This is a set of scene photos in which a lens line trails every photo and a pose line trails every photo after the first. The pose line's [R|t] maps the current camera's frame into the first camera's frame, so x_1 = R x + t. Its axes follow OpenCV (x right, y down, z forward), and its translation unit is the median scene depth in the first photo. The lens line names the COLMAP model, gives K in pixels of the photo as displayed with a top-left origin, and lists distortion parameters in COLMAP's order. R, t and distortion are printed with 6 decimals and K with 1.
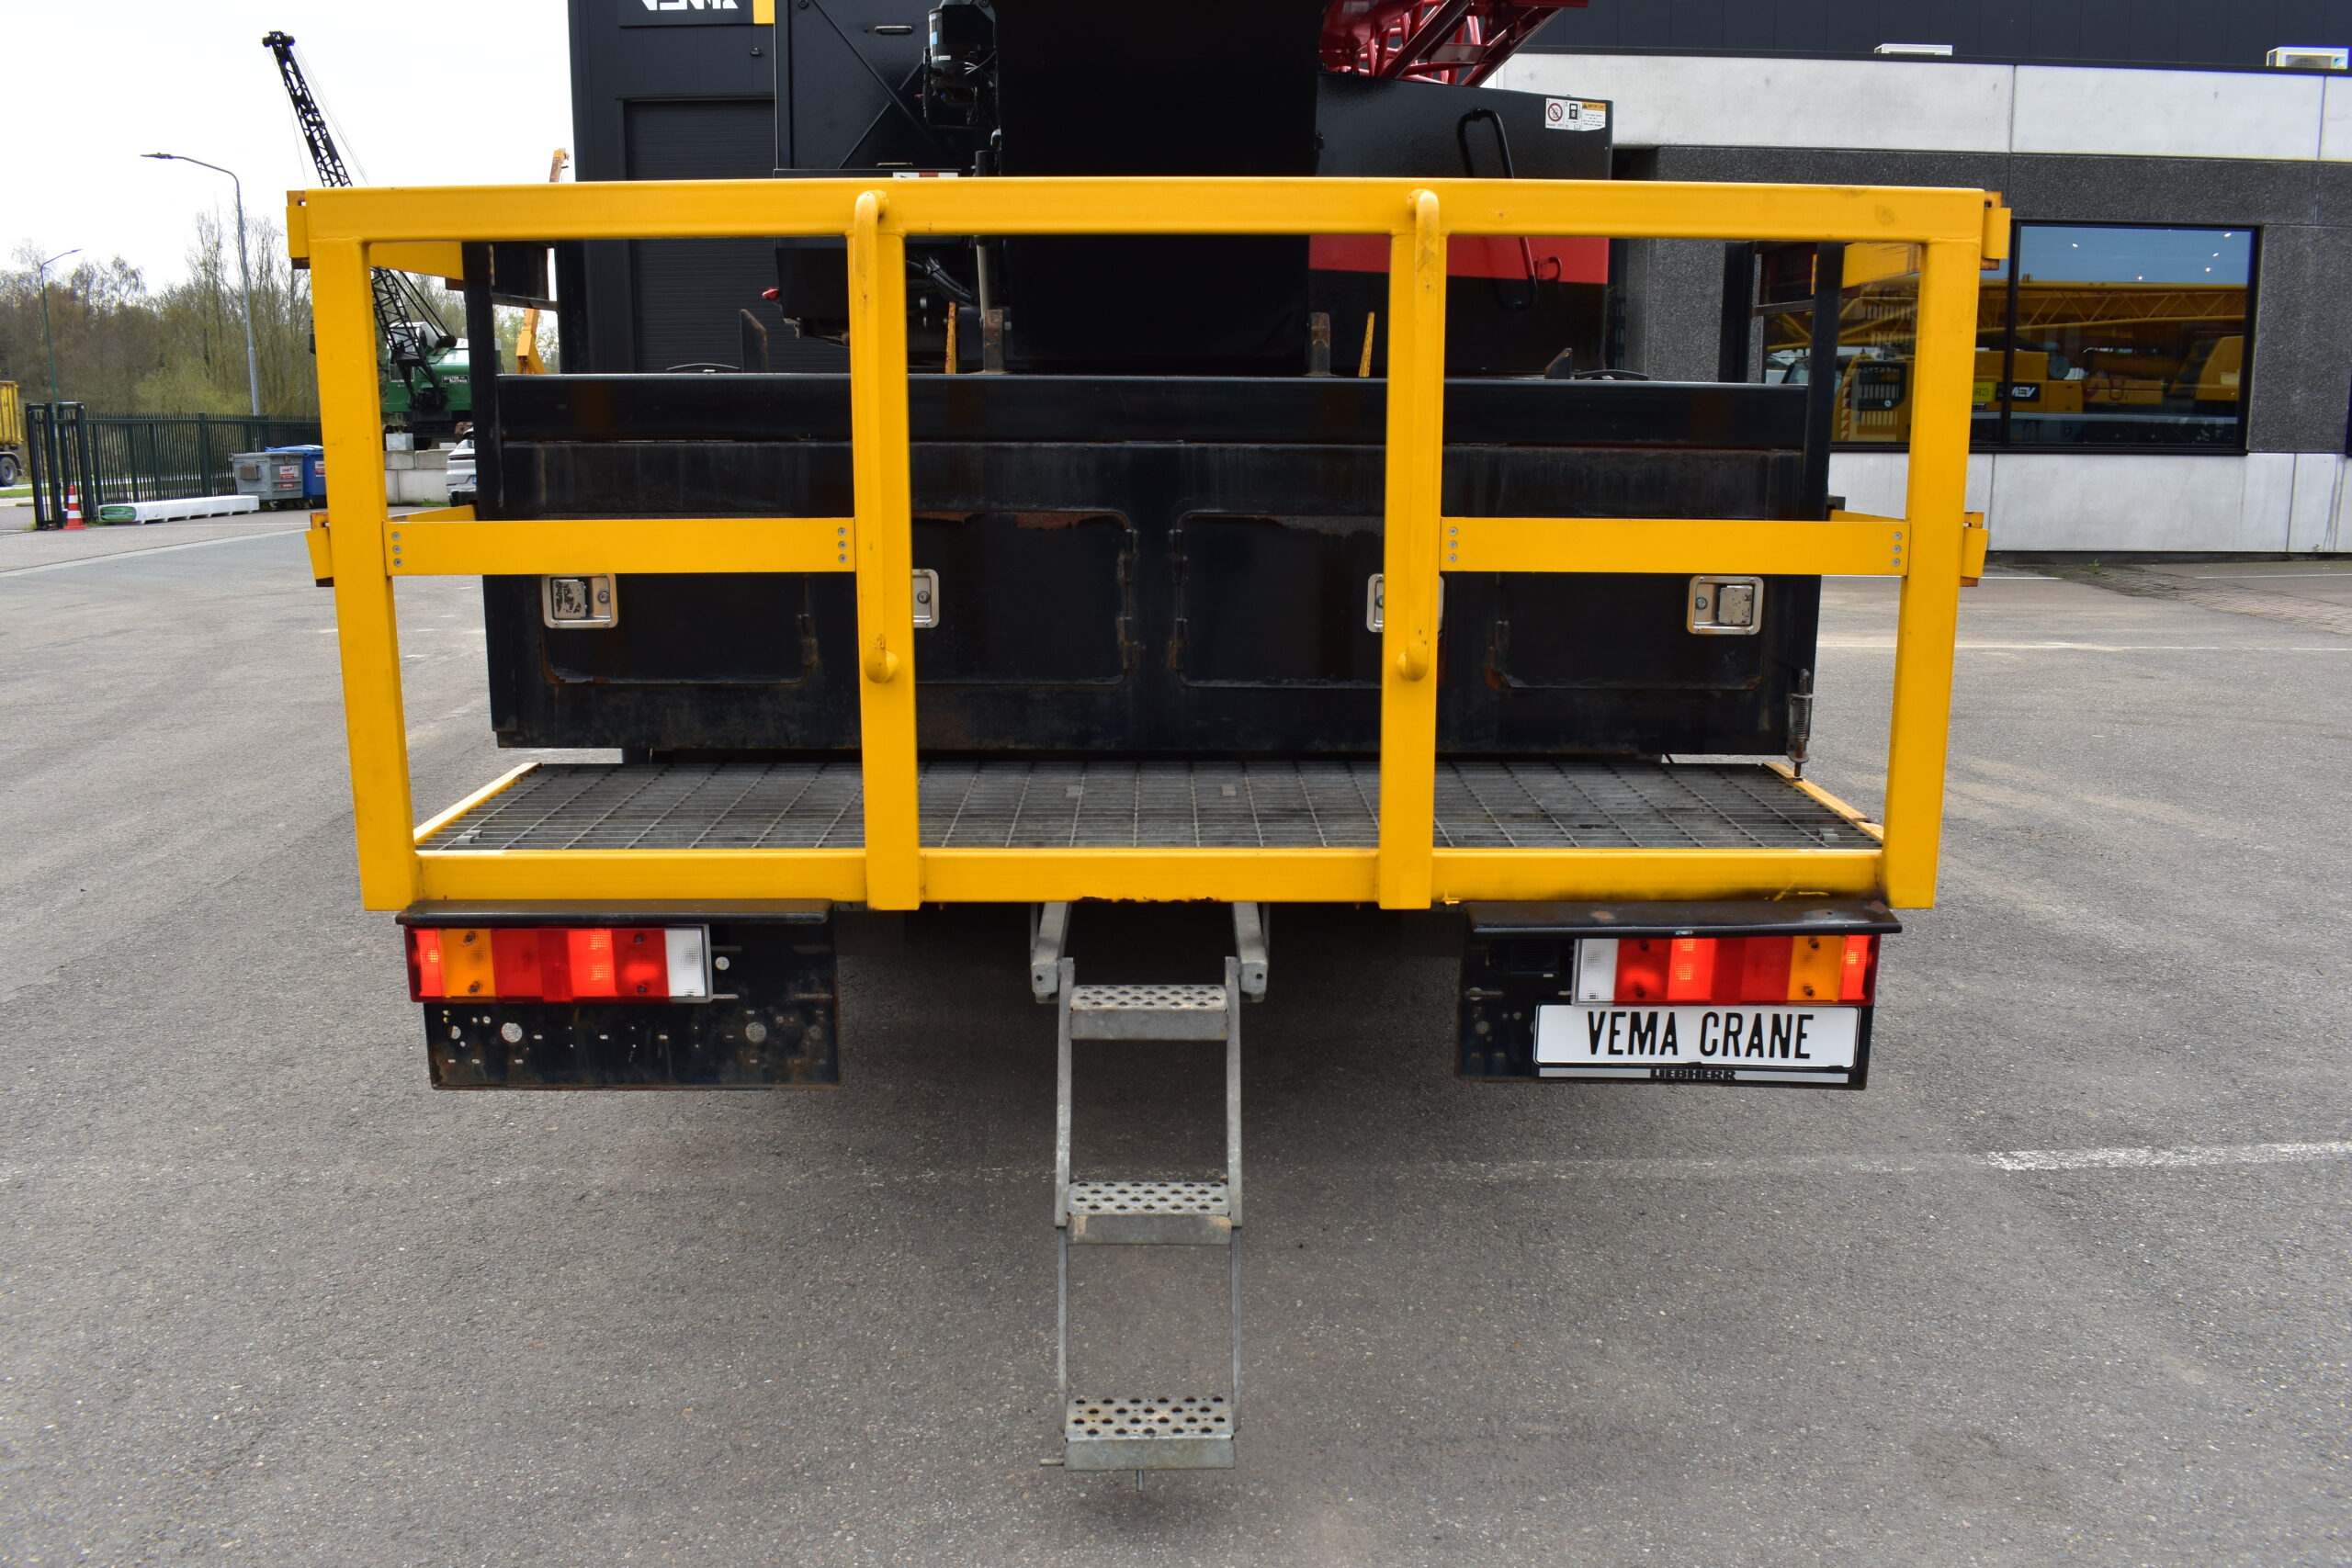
lens RADIAL K [[1897.6, 0, 1176.0], [0, 1897.6, 784.0], [0, 0, 1]] dist [-0.094047, 0.004197]
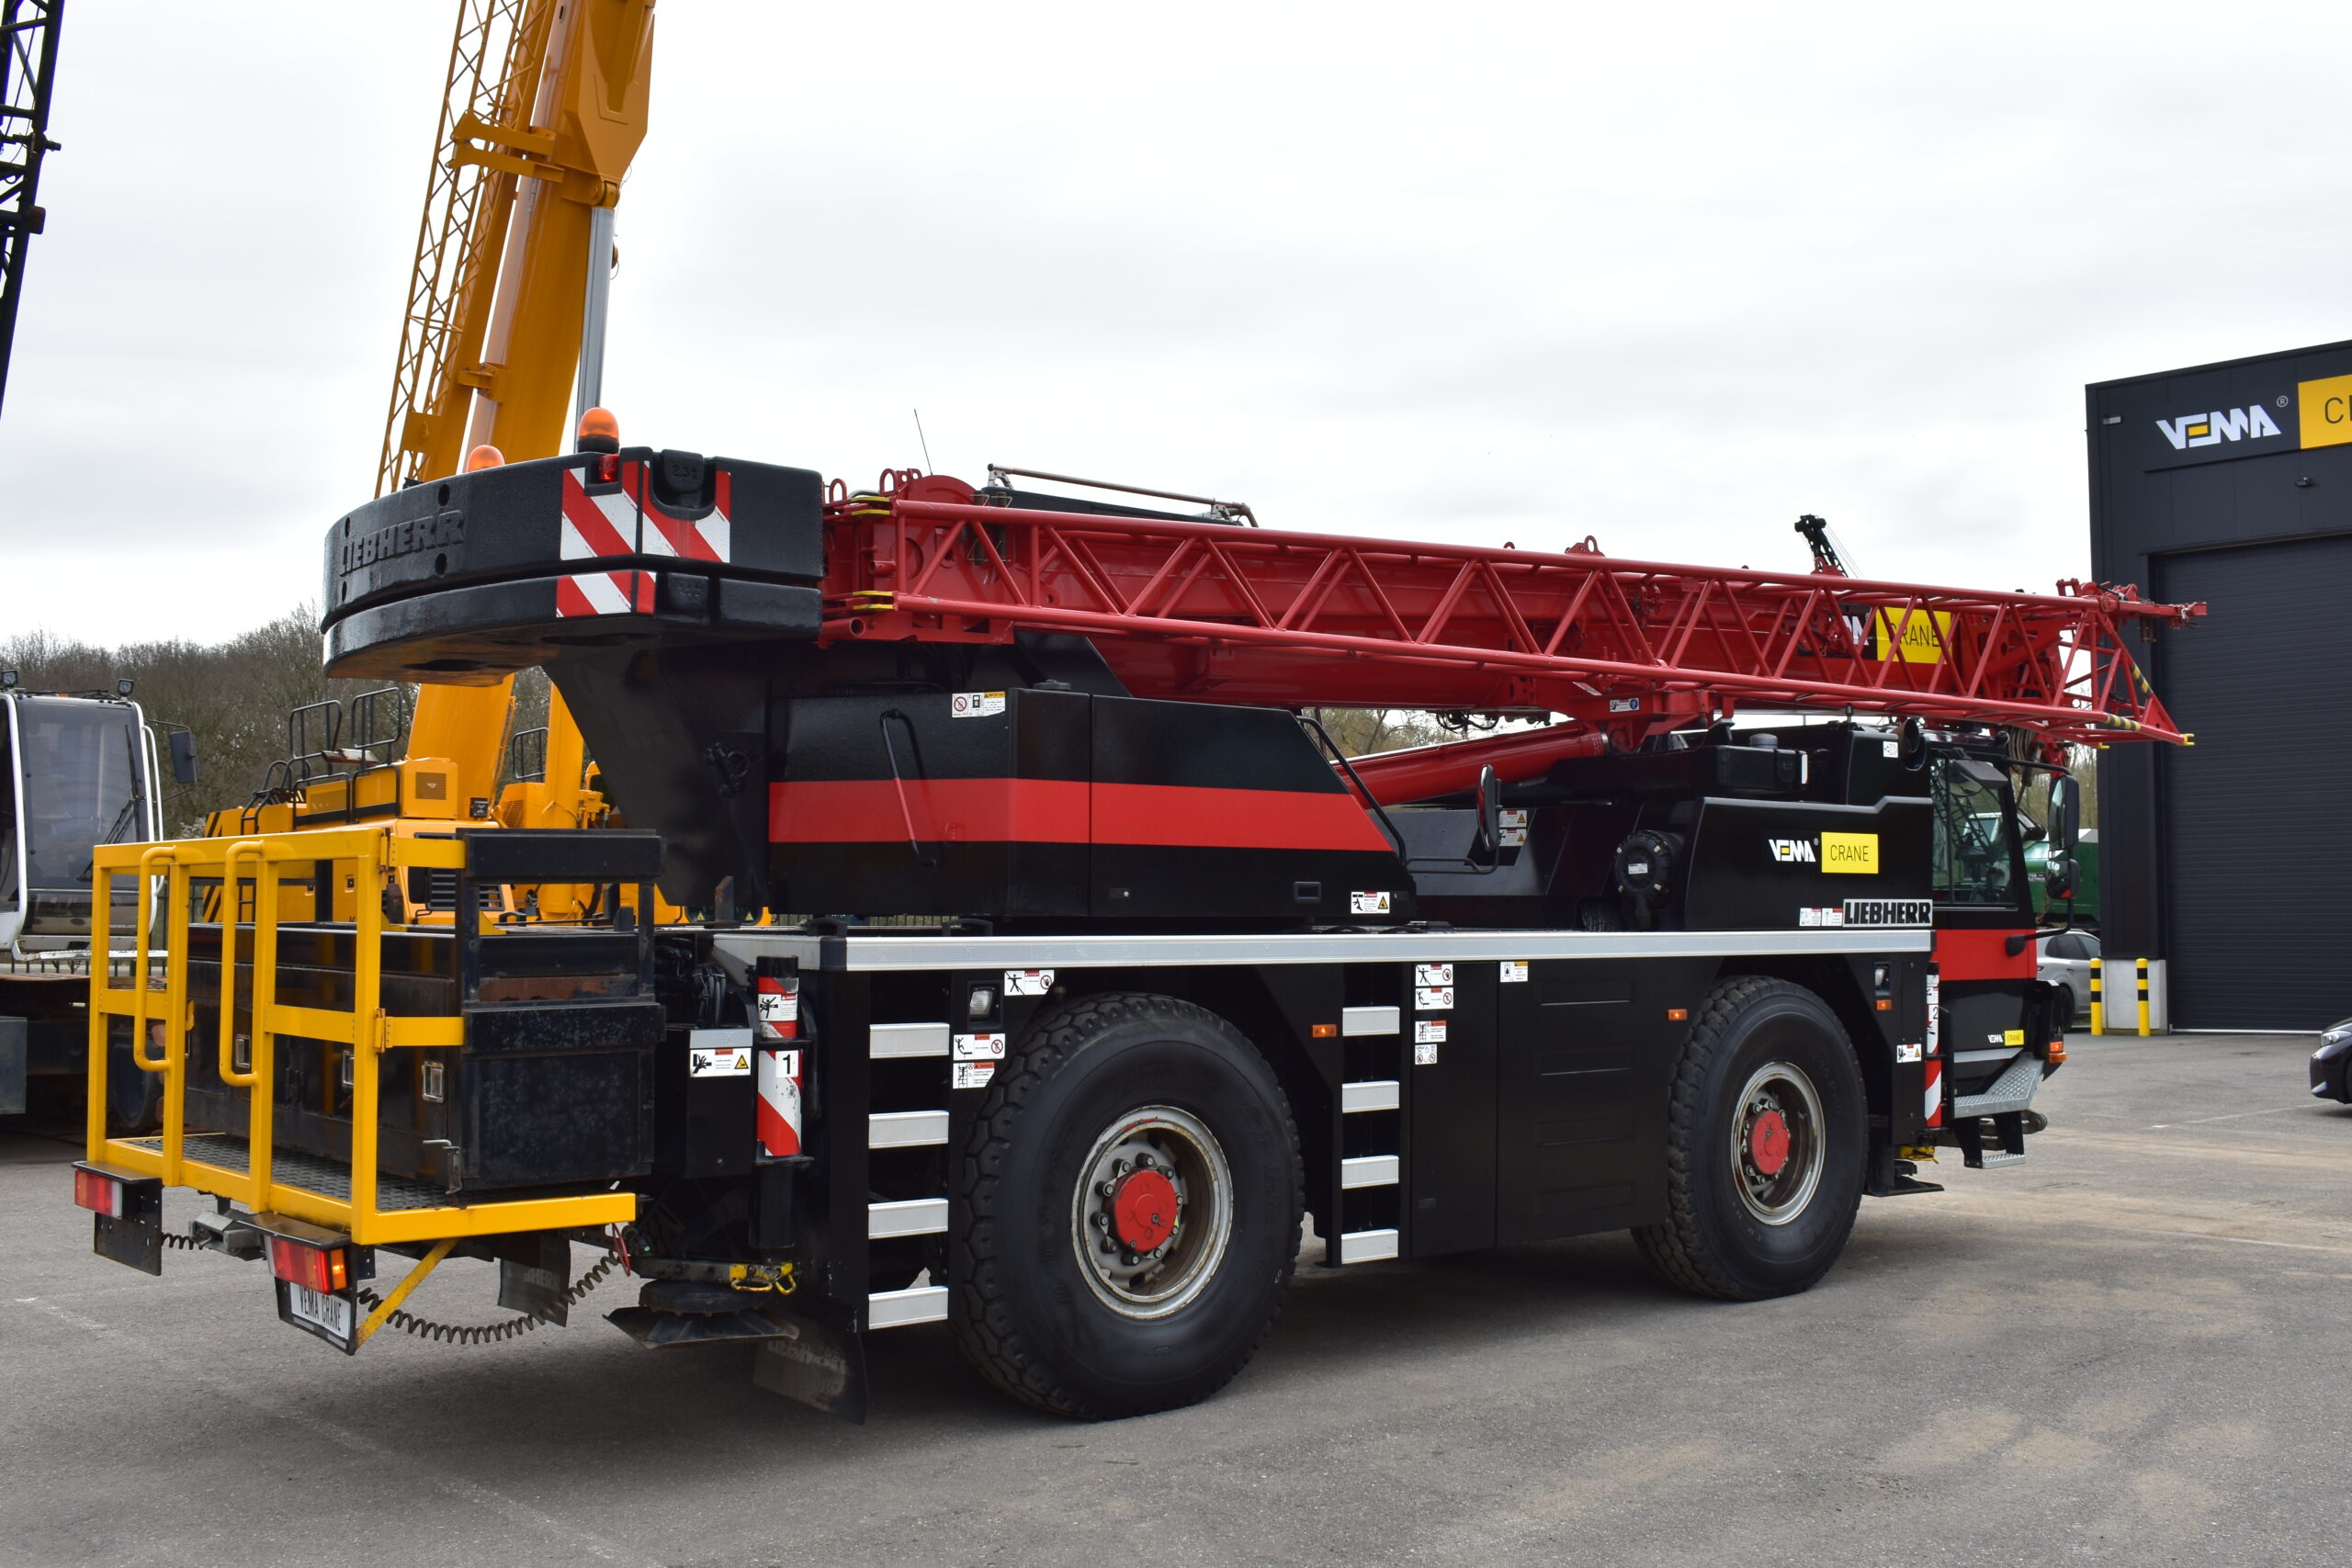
lens RADIAL K [[2353.2, 0, 1176.0], [0, 2353.2, 784.0], [0, 0, 1]] dist [-0.077419, 0.019894]
pose [[0.652545, -0.039844, -0.756702, 1.463839], [-0.149038, 0.972362, -0.179723, -0.056373], [0.742949, 0.230054, 0.628571, 0.157785]]
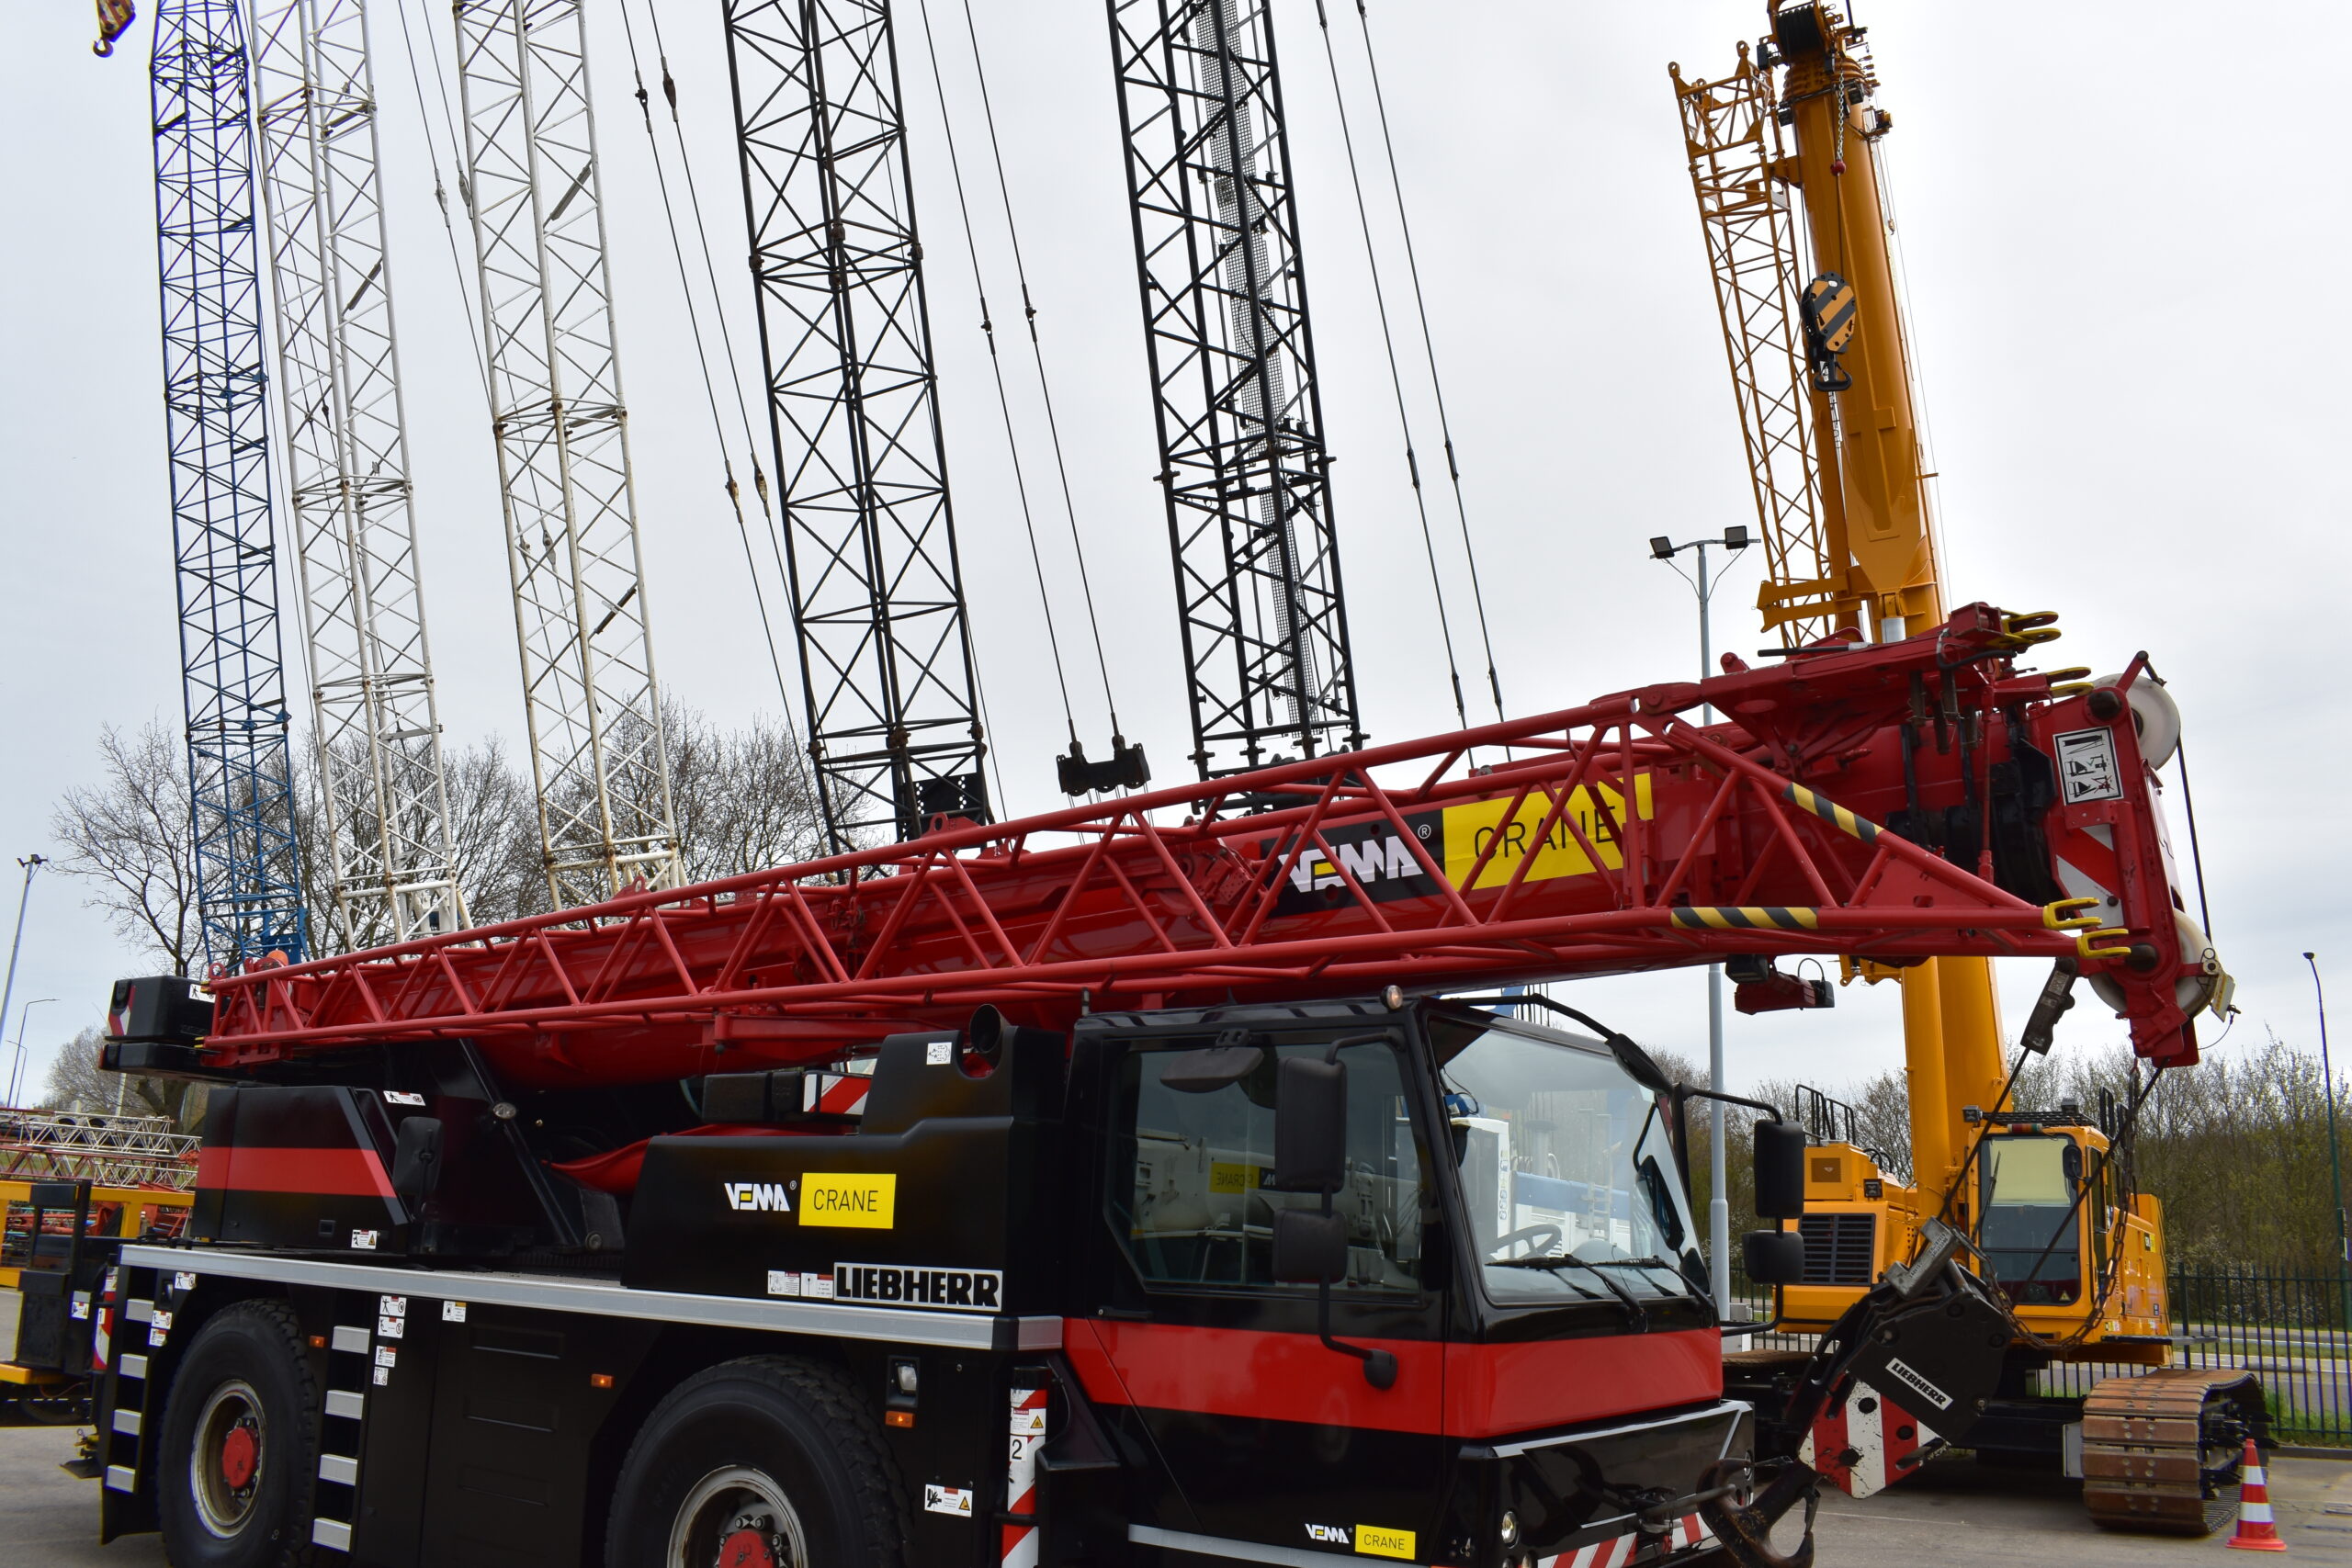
lens RADIAL K [[1849.7, 0, 1176.0], [0, 1849.7, 784.0], [0, 0, 1]] dist [-0.098672, 0.019057]
pose [[-0.585111, -0.219660, -0.780637, 1.157267], [-0.190664, 0.972895, -0.130850, -0.627475], [0.788221, 0.072278, -0.611133, 2.901579]]
